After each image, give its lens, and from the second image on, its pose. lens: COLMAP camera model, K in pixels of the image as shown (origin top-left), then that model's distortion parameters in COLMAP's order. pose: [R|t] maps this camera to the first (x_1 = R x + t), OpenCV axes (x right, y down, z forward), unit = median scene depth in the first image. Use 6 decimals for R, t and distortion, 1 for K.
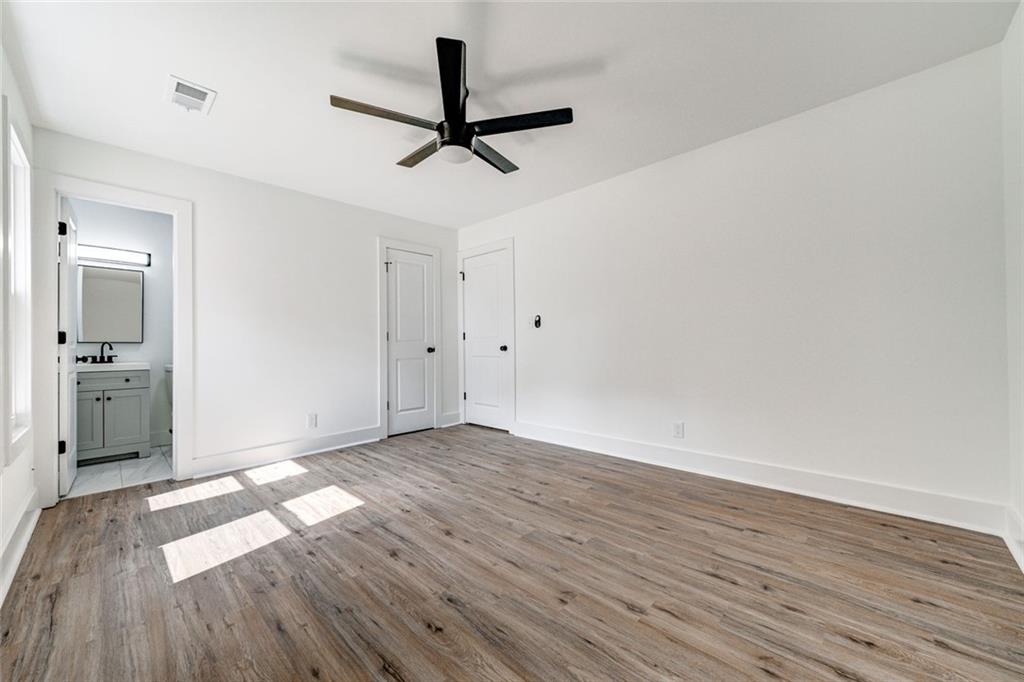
lens RADIAL K [[370.8, 0, 517.3], [0, 370.8, 341.8], [0, 0, 1]] dist [0.003357, -0.000191]
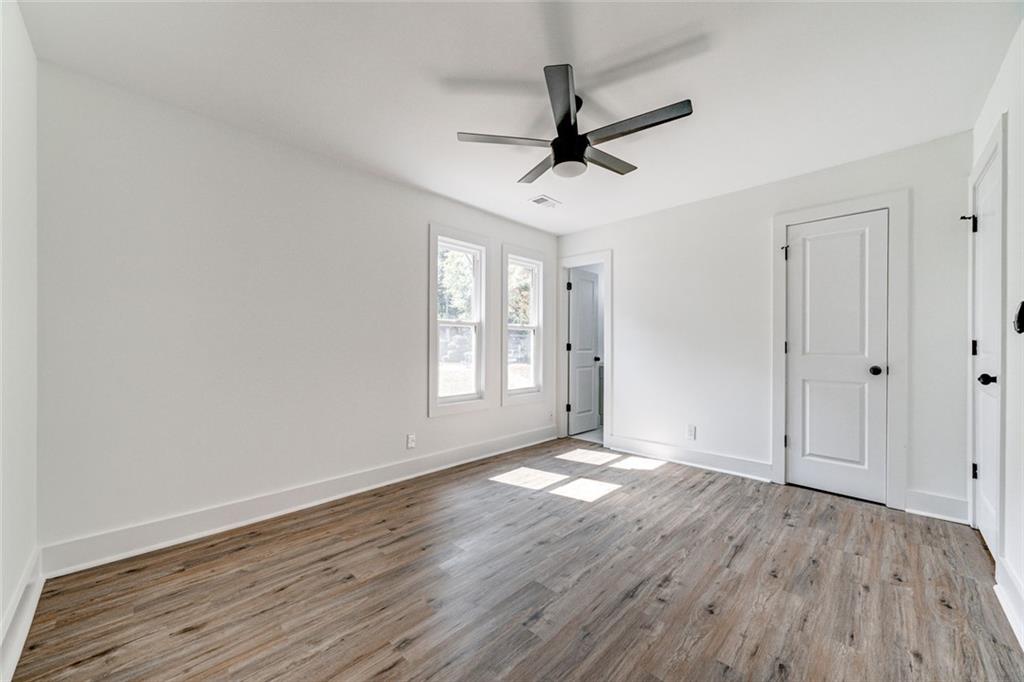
lens RADIAL K [[435.4, 0, 511.0], [0, 435.4, 338.7], [0, 0, 1]] dist [0.001117, -0.000833]
pose [[-0.055882, 0.003666, -0.998431, 0.838598], [0.005270, 0.999980, 0.003377, -0.057652], [0.998423, -0.005074, -0.055900, 0.776797]]
